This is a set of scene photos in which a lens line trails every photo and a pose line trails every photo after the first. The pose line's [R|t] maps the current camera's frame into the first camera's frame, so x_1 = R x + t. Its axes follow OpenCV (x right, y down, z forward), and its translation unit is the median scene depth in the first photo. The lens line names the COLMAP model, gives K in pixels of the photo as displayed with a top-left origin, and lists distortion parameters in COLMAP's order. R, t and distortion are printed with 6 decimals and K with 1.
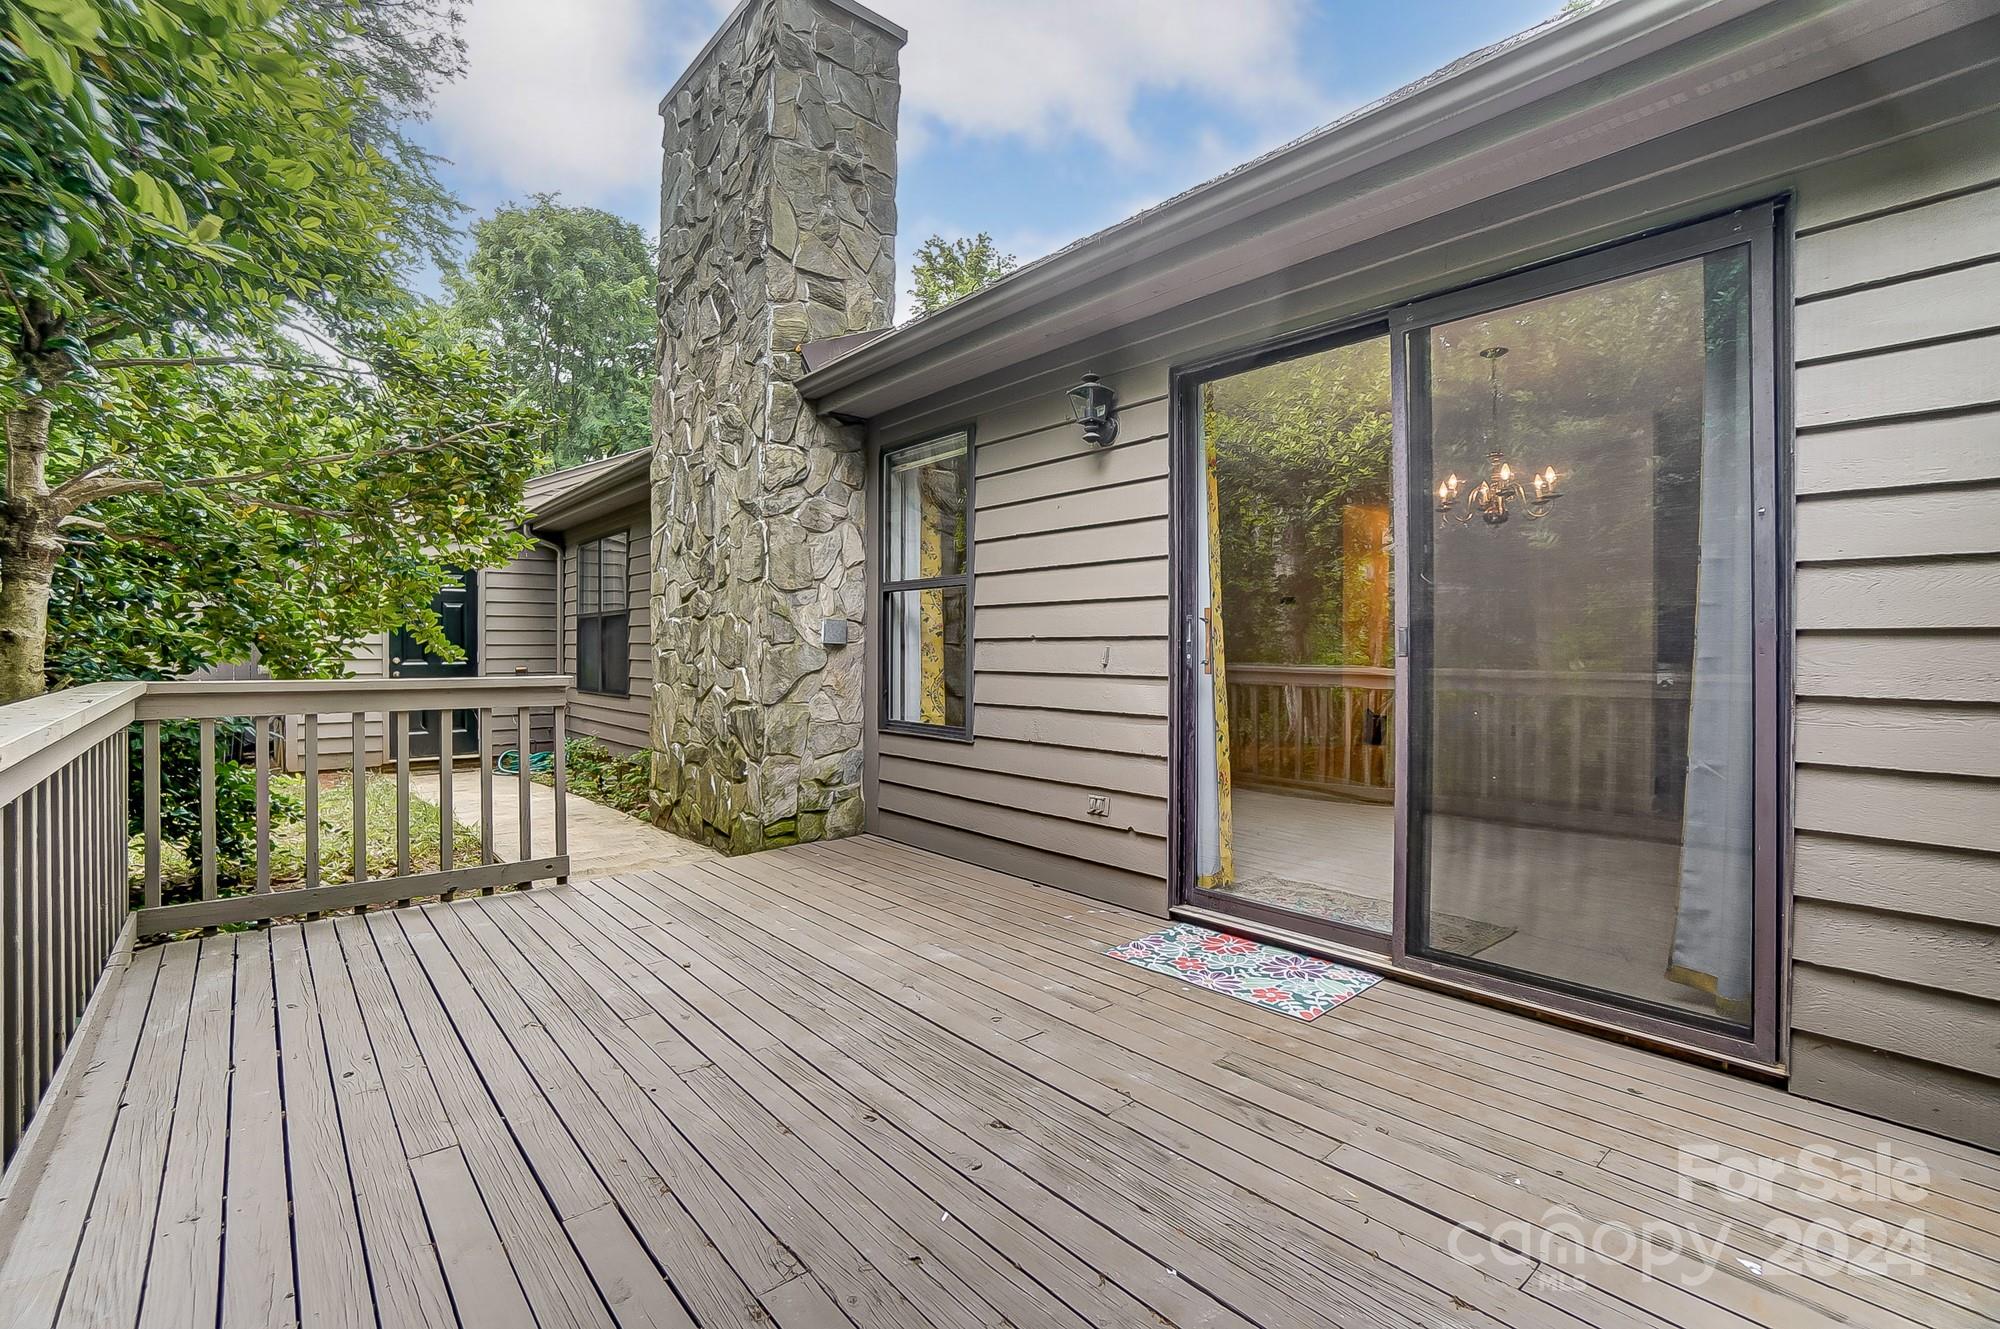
lens RADIAL K [[897.9, 0, 1002.1], [0, 897.9, 650.3], [0, 0, 1]] dist [-0.001015, -0.000056]
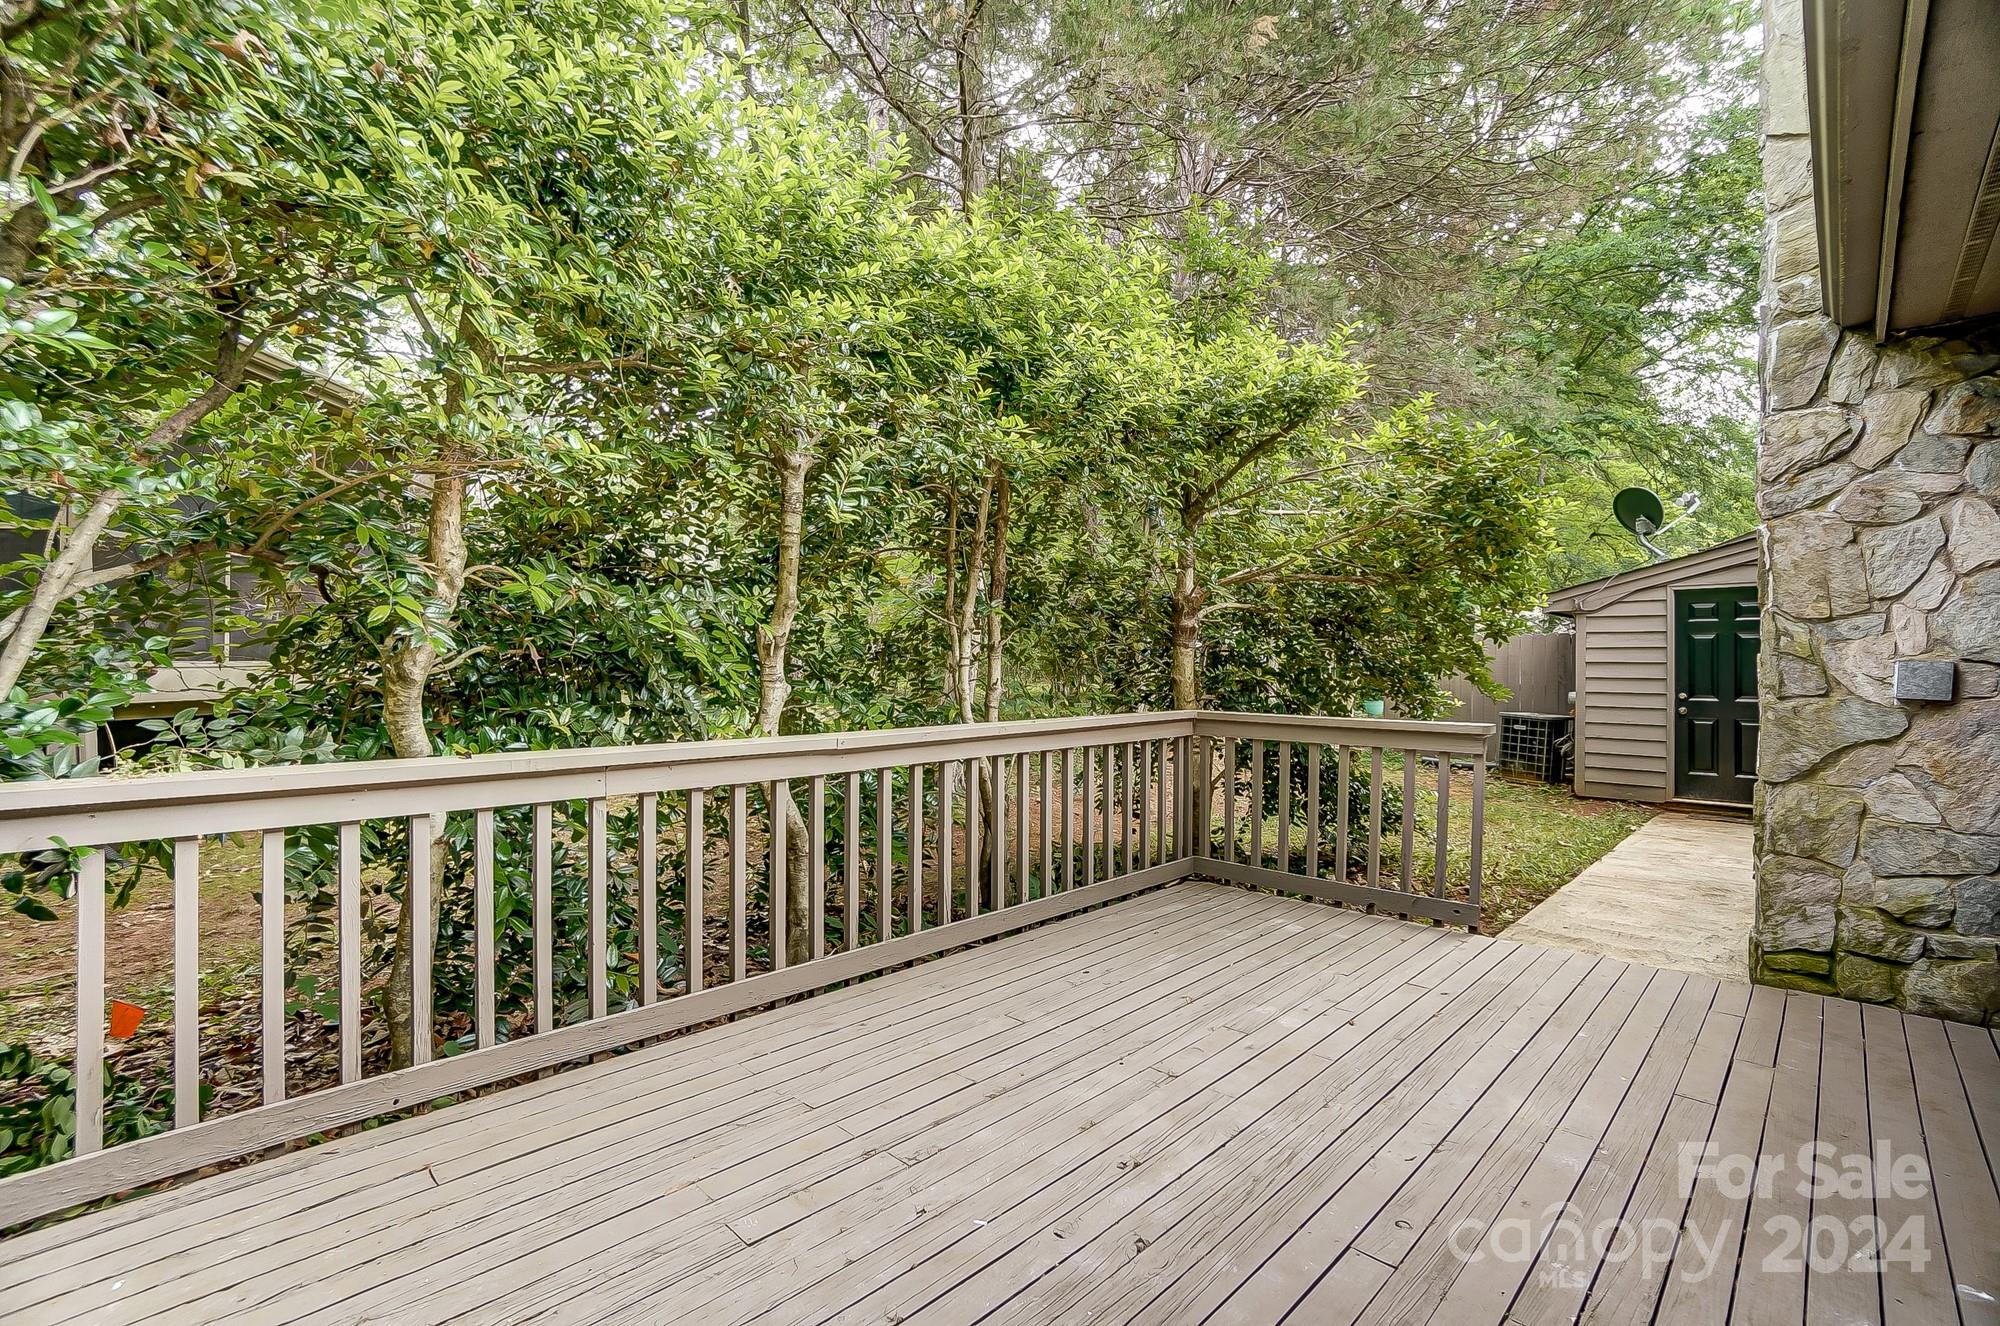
lens RADIAL K [[919.5, 0, 1000.0], [0, 919.5, 663.0], [0, 0, 1]] dist [-0.012393, 0.000805]
pose [[0.112688, -0.001804, -0.993629, 0.371147], [-0.008946, 0.999956, -0.002830, -0.025441], [0.993590, 0.009208, 0.112667, 0.300553]]
